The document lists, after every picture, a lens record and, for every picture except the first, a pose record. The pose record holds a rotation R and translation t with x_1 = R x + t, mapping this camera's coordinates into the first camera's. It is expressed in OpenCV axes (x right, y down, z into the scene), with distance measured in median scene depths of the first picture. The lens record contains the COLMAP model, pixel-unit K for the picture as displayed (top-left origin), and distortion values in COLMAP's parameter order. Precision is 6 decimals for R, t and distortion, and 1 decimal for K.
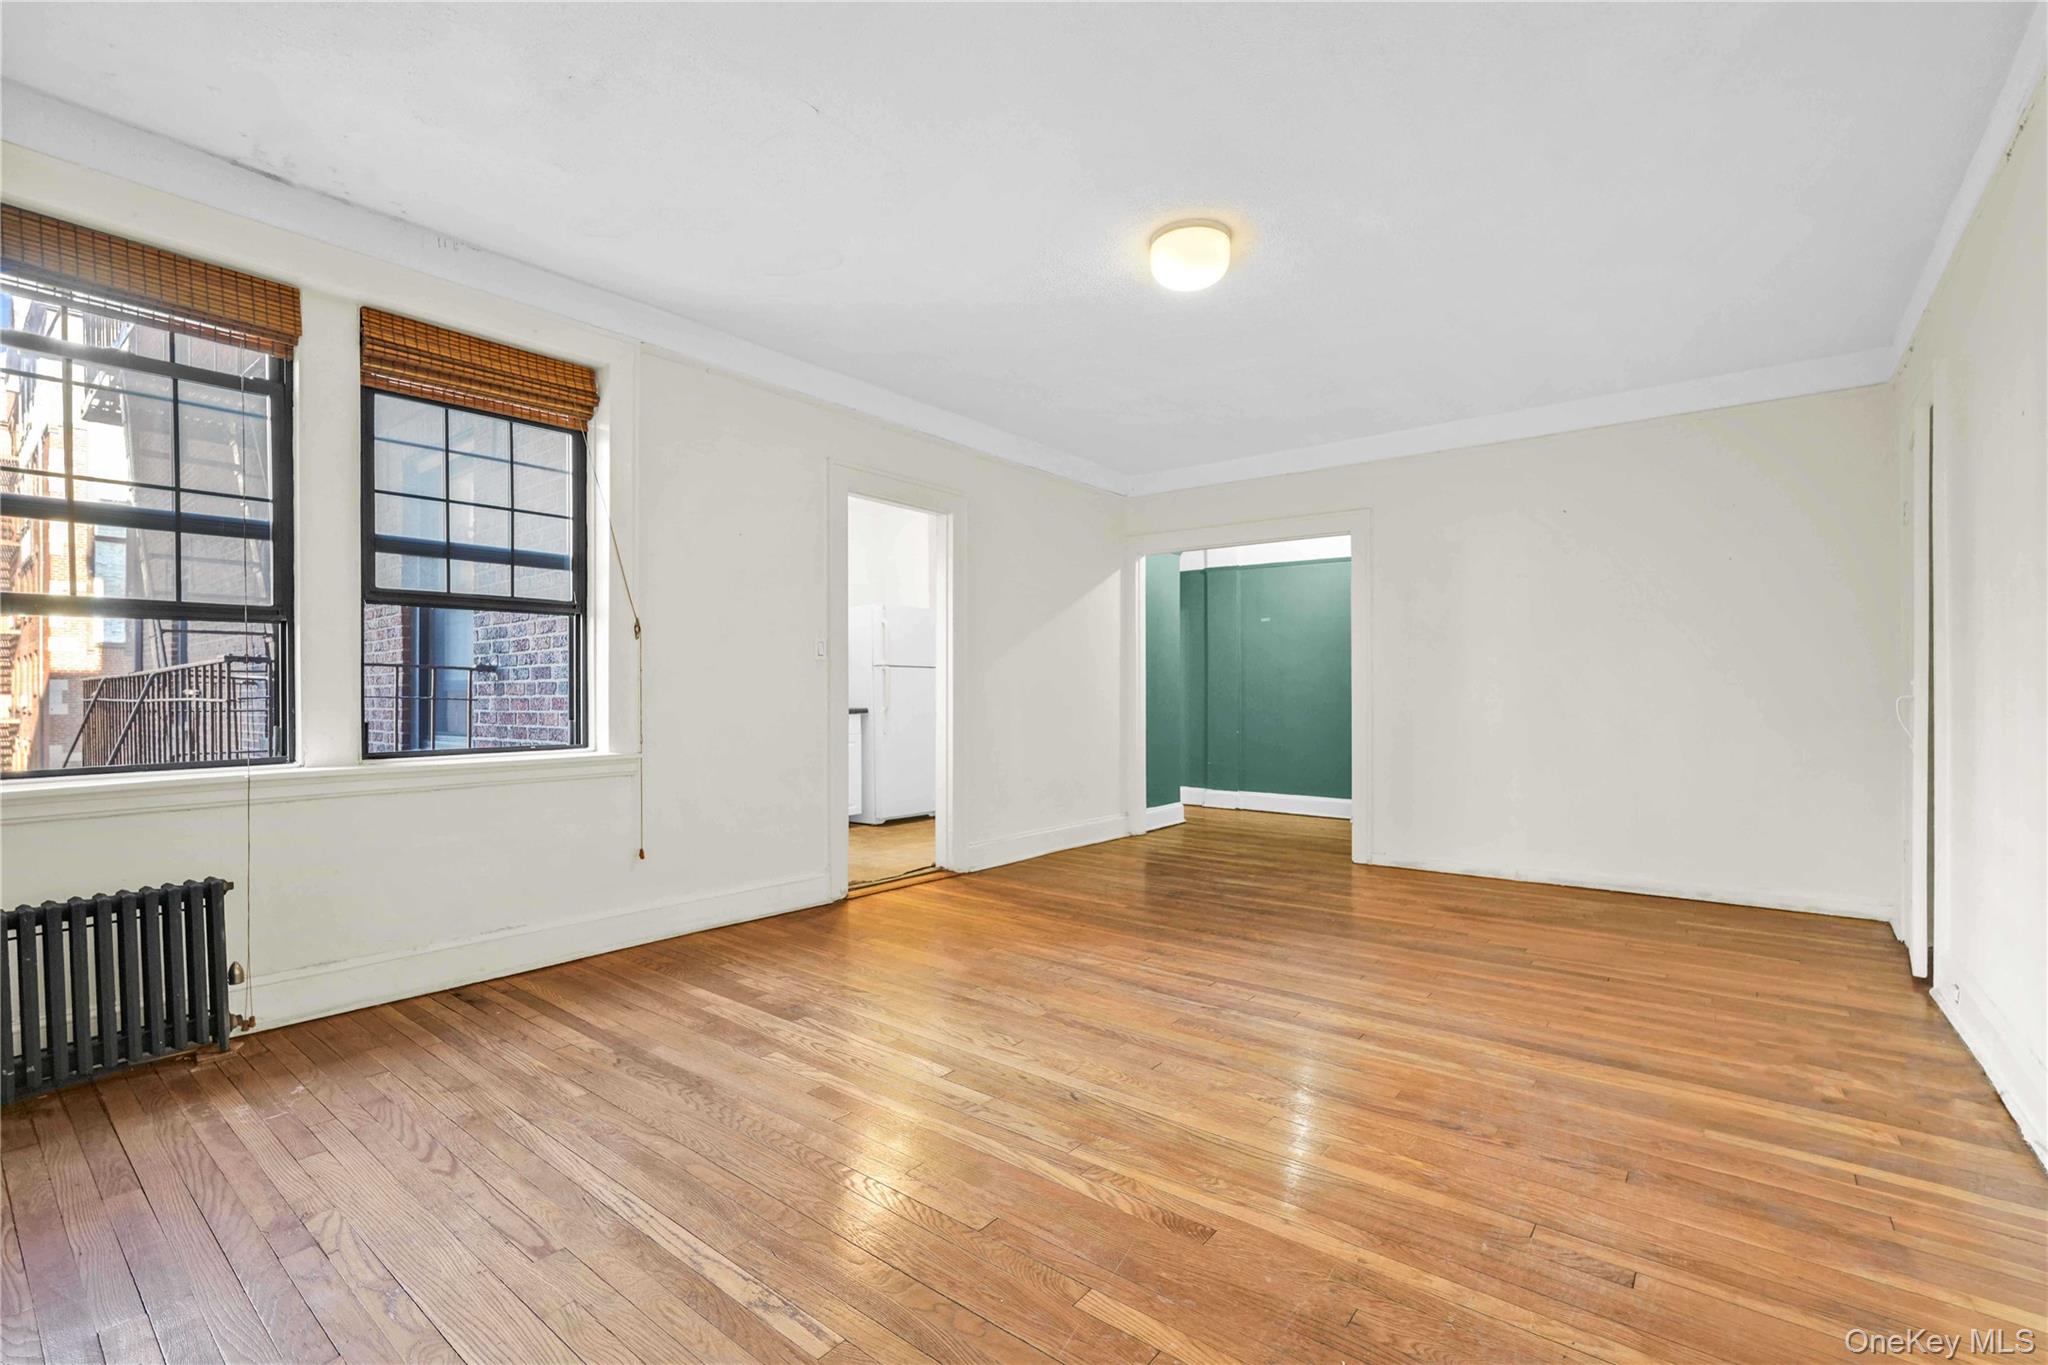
lens RADIAL K [[903.0, 0, 1029.3], [0, 903.0, 692.0], [0, 0, 1]] dist [-0.003074, 0.000096]
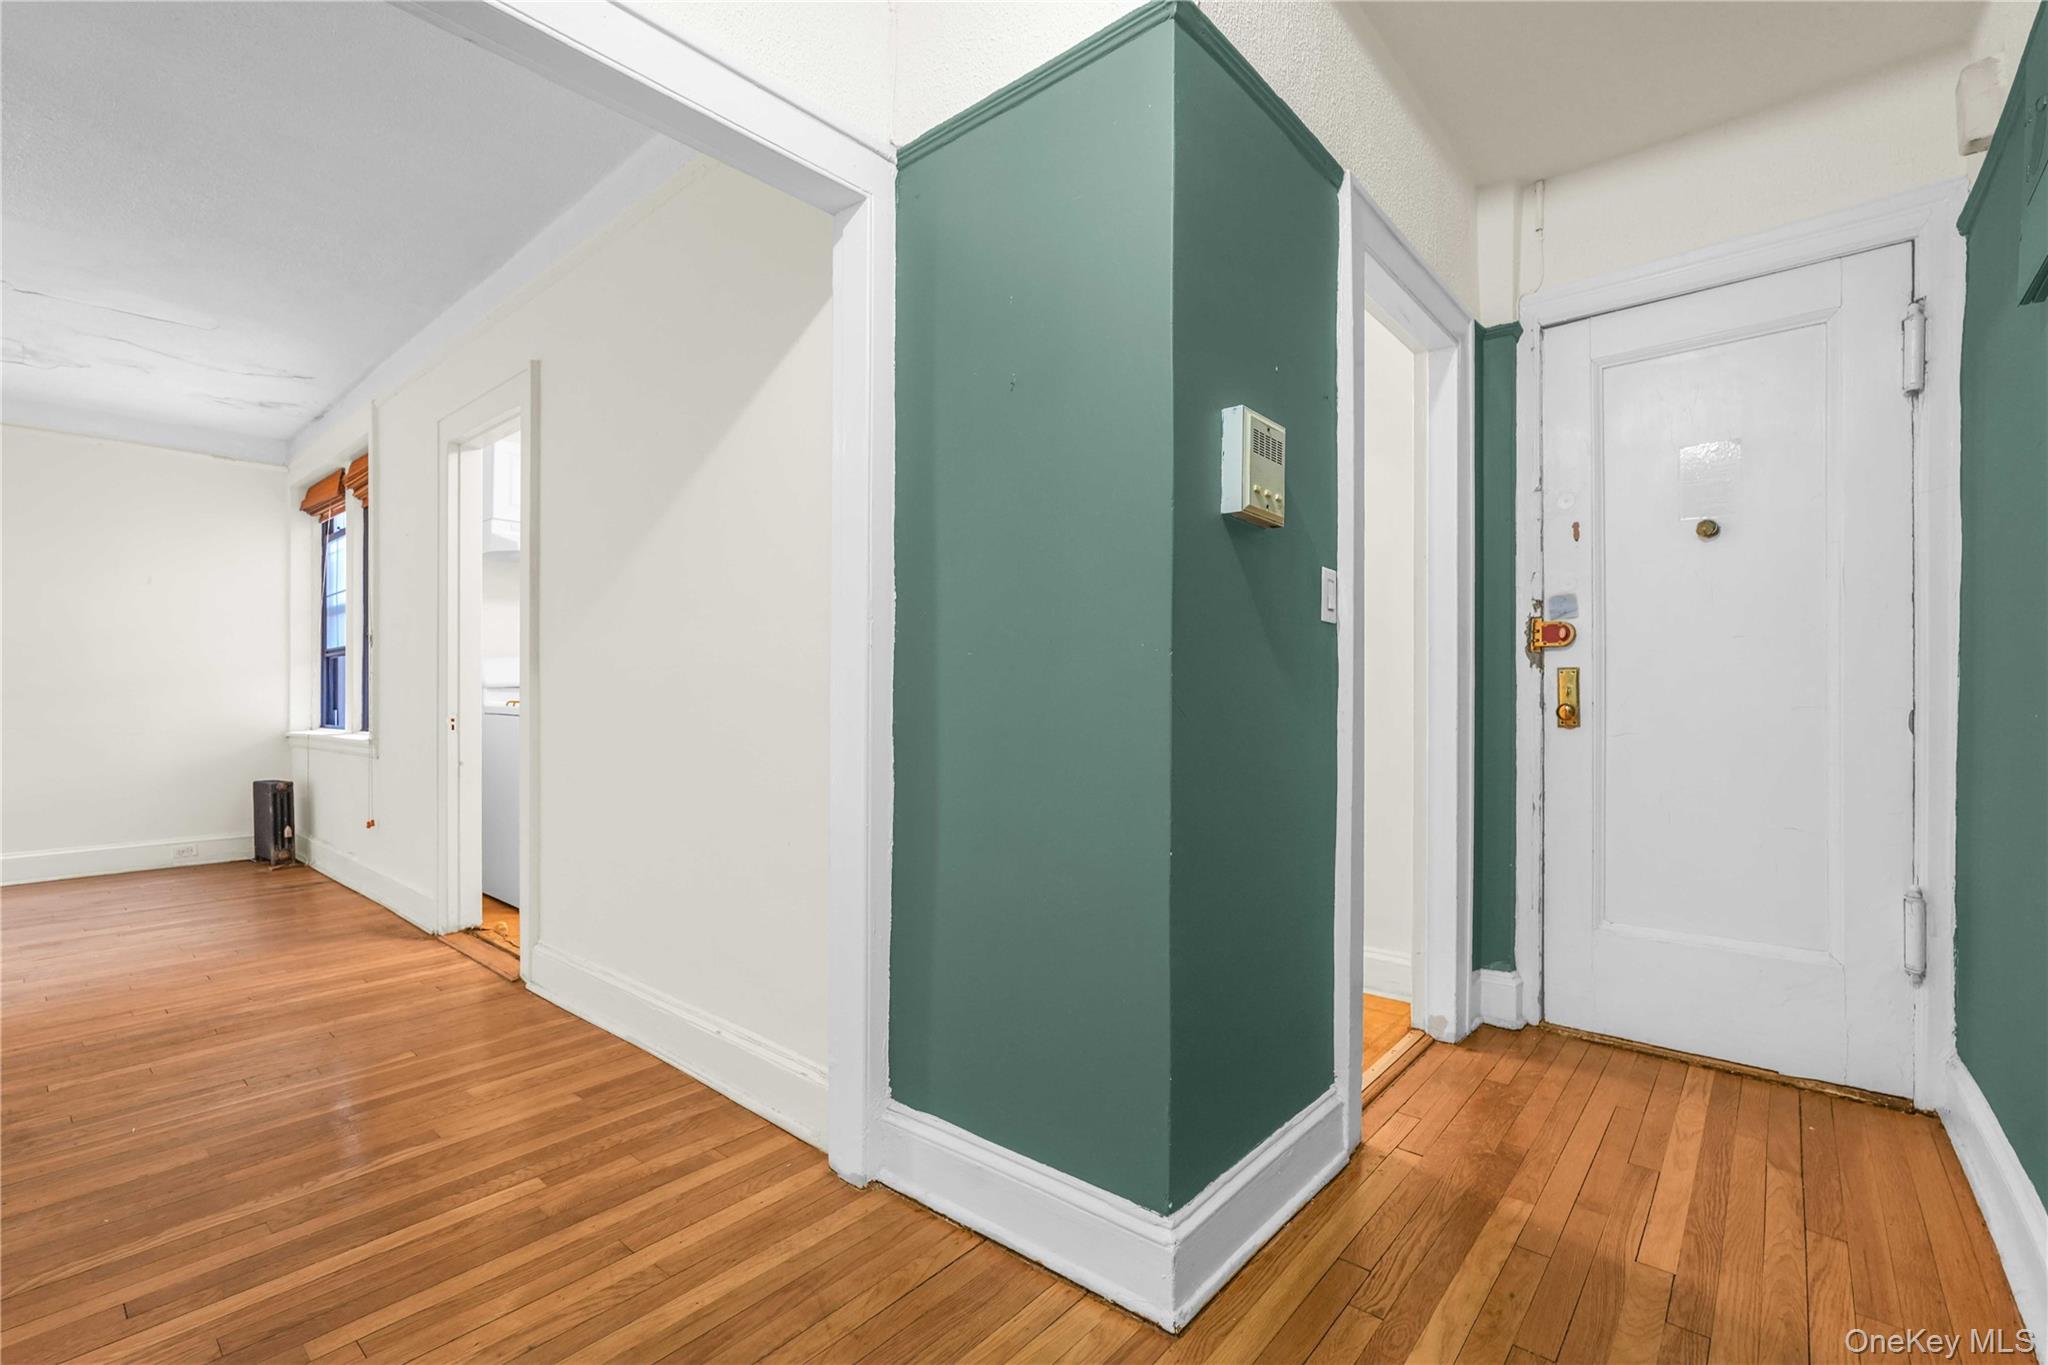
lens RADIAL K [[903.0, 0, 1029.3], [0, 903.0, 692.0], [0, 0, 1]] dist [-0.003074, 0.000096]
pose [[-0.029404, 0.001407, -0.999567, 0.741836], [-0.001123, 0.999998, 0.001440, 0.001393], [0.999567, 0.001165, -0.029402, 1.897522]]
